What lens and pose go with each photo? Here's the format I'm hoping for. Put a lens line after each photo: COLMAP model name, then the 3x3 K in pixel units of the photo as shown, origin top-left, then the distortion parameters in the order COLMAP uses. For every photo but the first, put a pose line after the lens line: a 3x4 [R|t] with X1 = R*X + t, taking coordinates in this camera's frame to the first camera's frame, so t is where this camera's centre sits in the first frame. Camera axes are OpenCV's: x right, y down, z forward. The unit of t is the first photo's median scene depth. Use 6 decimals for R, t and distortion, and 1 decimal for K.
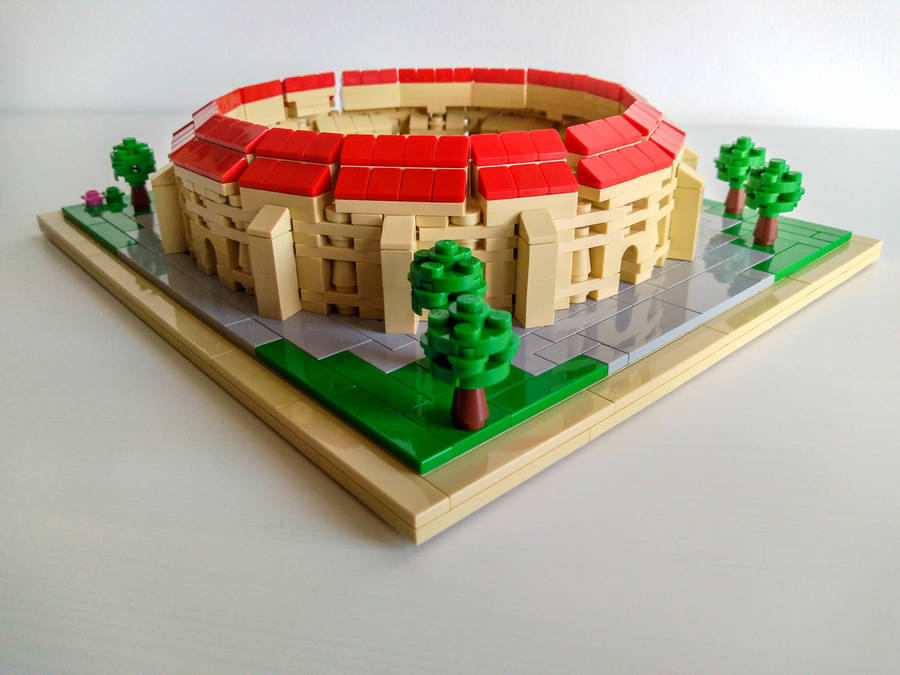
lens RADIAL K [[677.3, 0, 450.0], [0, 677.3, 337.5], [0, 0, 1]] dist [0.005727, -0.001147]
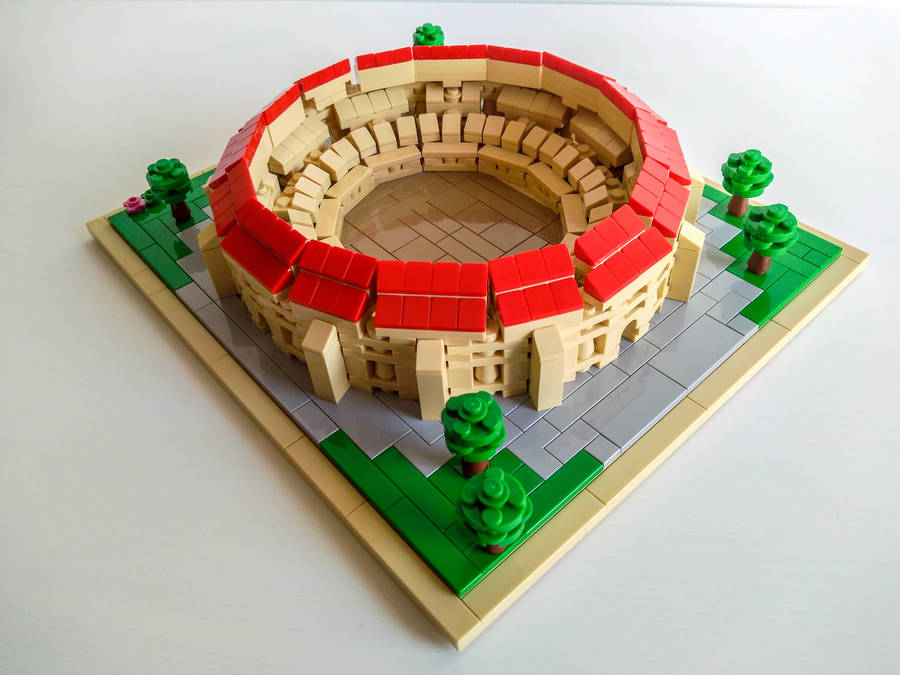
lens RADIAL K [[677.3, 0, 450.0], [0, 677.3, 337.5], [0, 0, 1]] dist [0.005727, -0.001147]
pose [[0.999001, -0.029184, -0.033836, -0.000004], [0.037757, 0.956289, 0.289976, -0.483163], [0.023894, -0.290964, 0.956436, -0.116110]]
